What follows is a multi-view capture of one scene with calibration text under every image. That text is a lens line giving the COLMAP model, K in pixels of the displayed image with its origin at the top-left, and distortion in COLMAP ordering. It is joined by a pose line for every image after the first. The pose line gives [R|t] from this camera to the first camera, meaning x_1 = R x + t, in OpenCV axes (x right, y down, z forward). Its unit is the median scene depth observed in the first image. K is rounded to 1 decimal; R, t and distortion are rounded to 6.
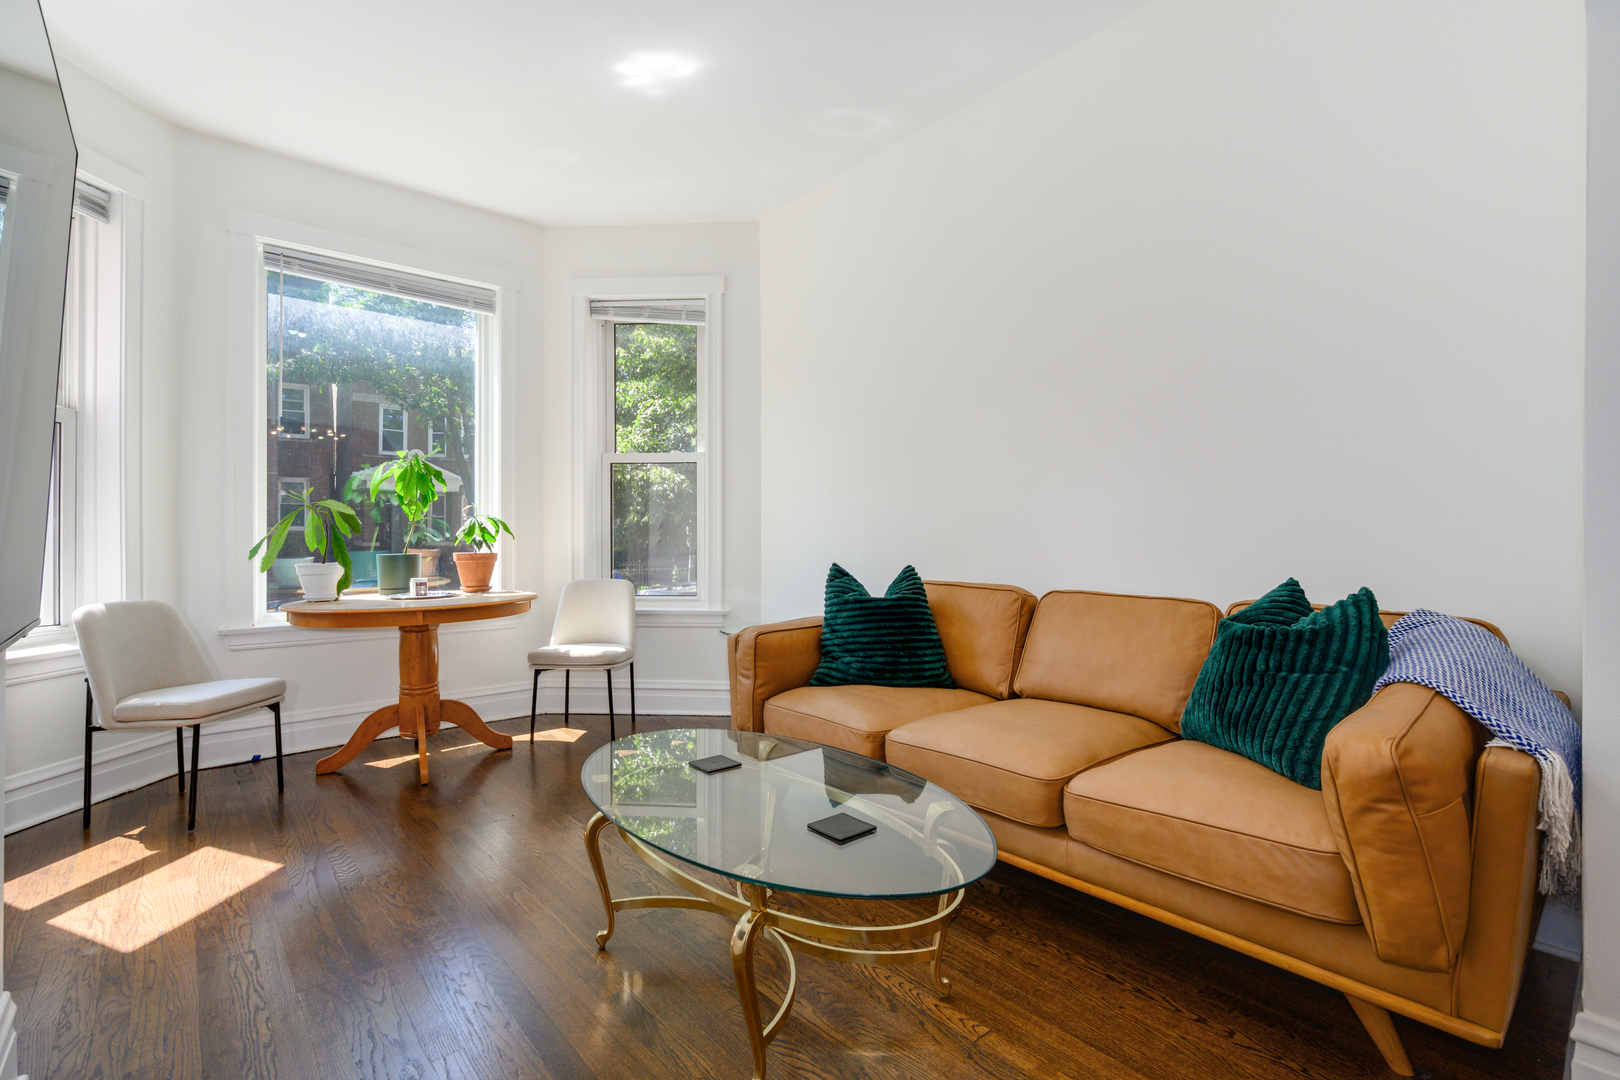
lens RADIAL K [[750.6, 0, 817.0], [0, 750.6, 535.3], [0, 0, 1]] dist [-0.000748, 0.000340]
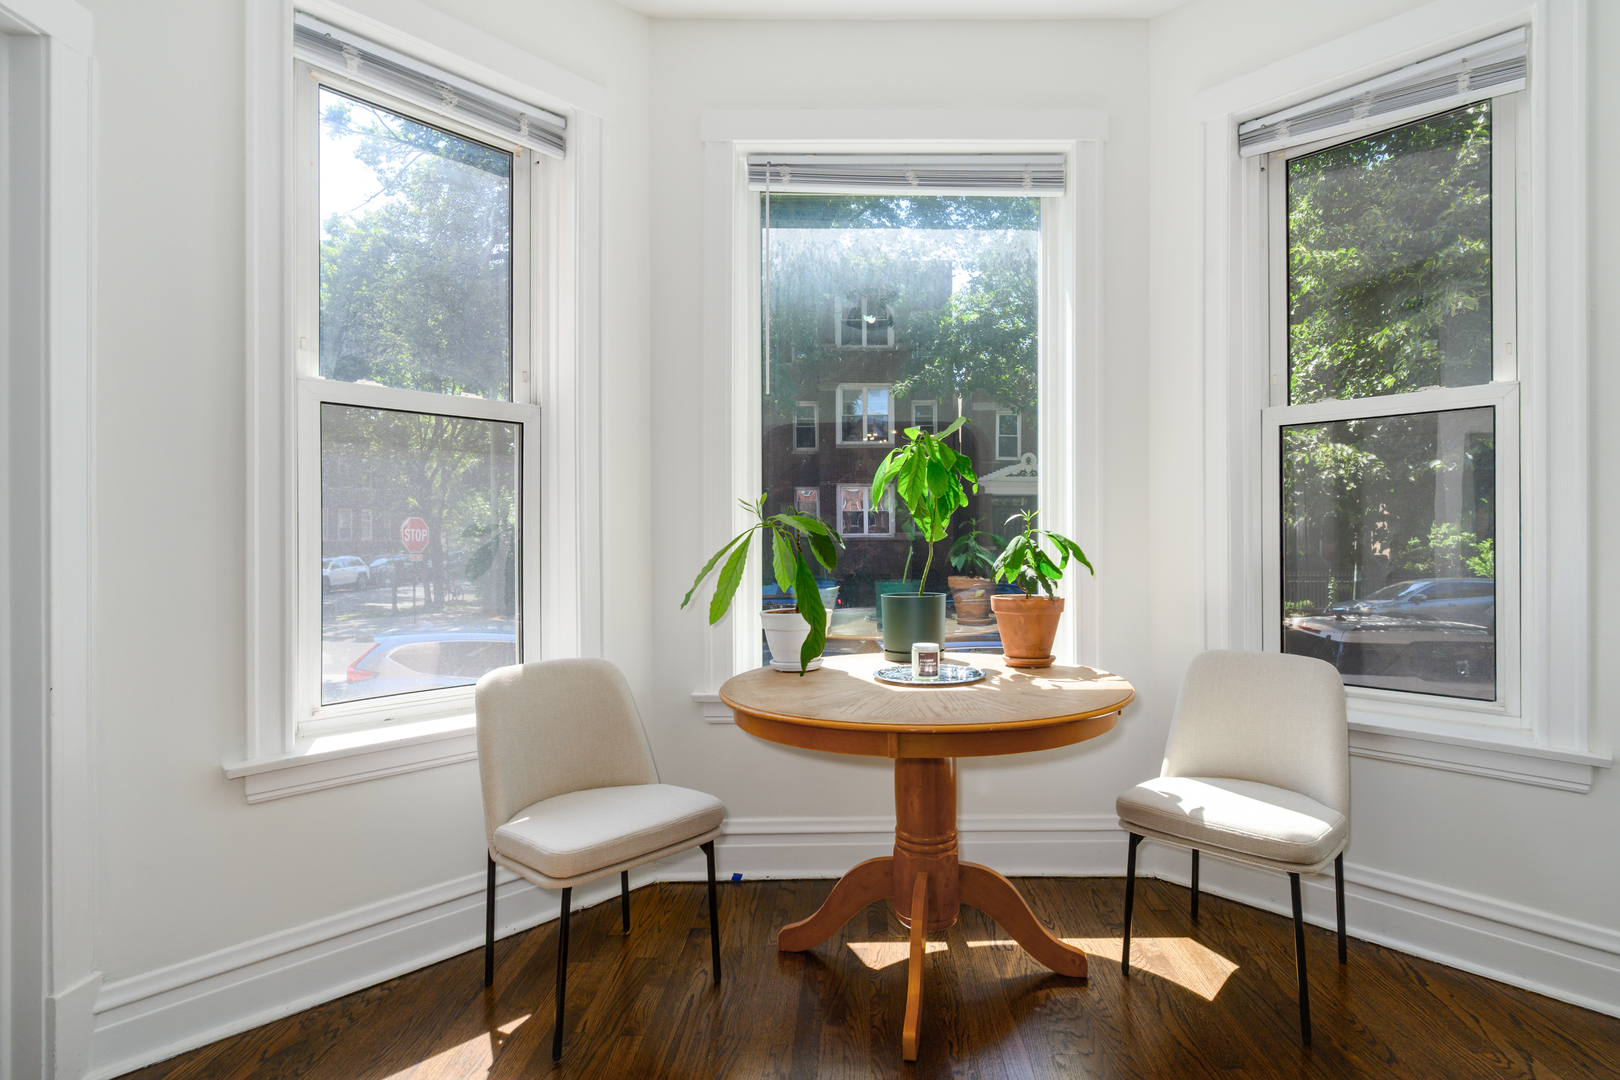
lens RADIAL K [[794.3, 0, 819.2], [0, 794.3, 536.1], [0, 0, 1]] dist [-0.000749, -0.000296]
pose [[0.729466, -0.002048, -0.684014, -0.159535], [0.001274, 0.999998, -0.001635, -0.022564], [0.684016, 0.000321, 0.729467, 0.458725]]
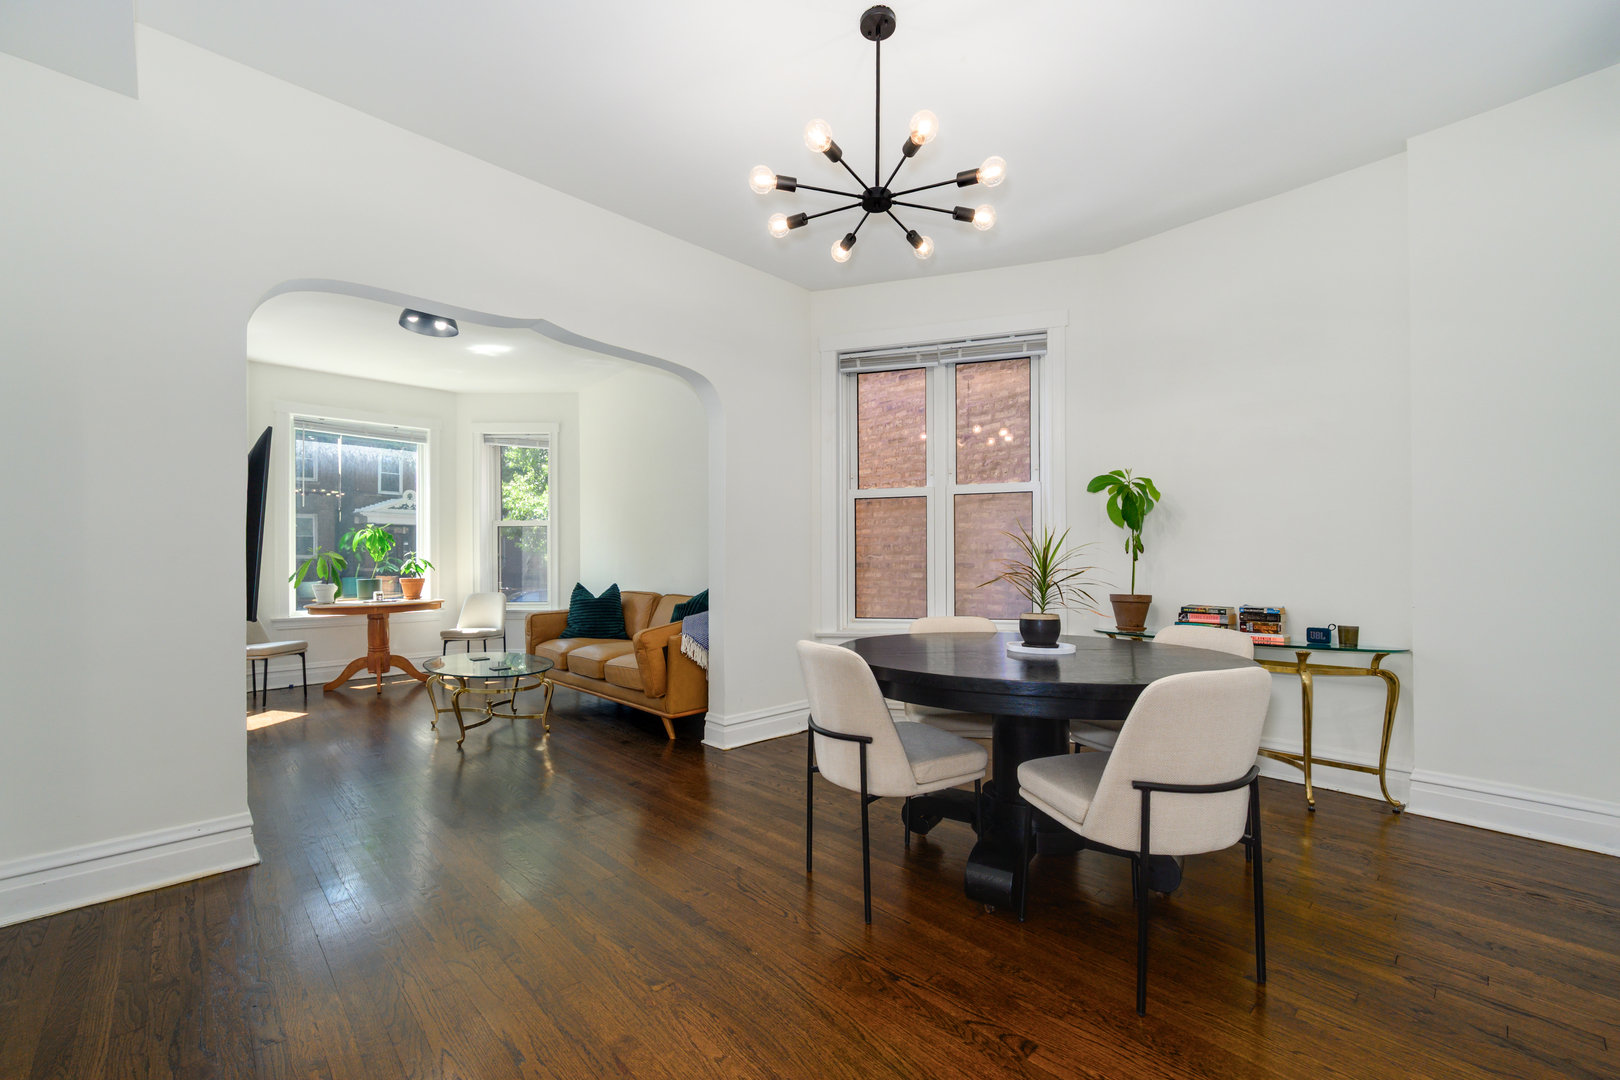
lens RADIAL K [[649.6, 0, 809.7], [0, 649.6, 557.1], [0, 0, 1]] dist [-0.000015, 0.000024]
pose [[0.998360, -0.003579, 0.057130, 0.444405], [0.003583, 0.999994, 0.000029, -0.025868], [-0.057130, 0.000176, 0.998367, -0.676212]]
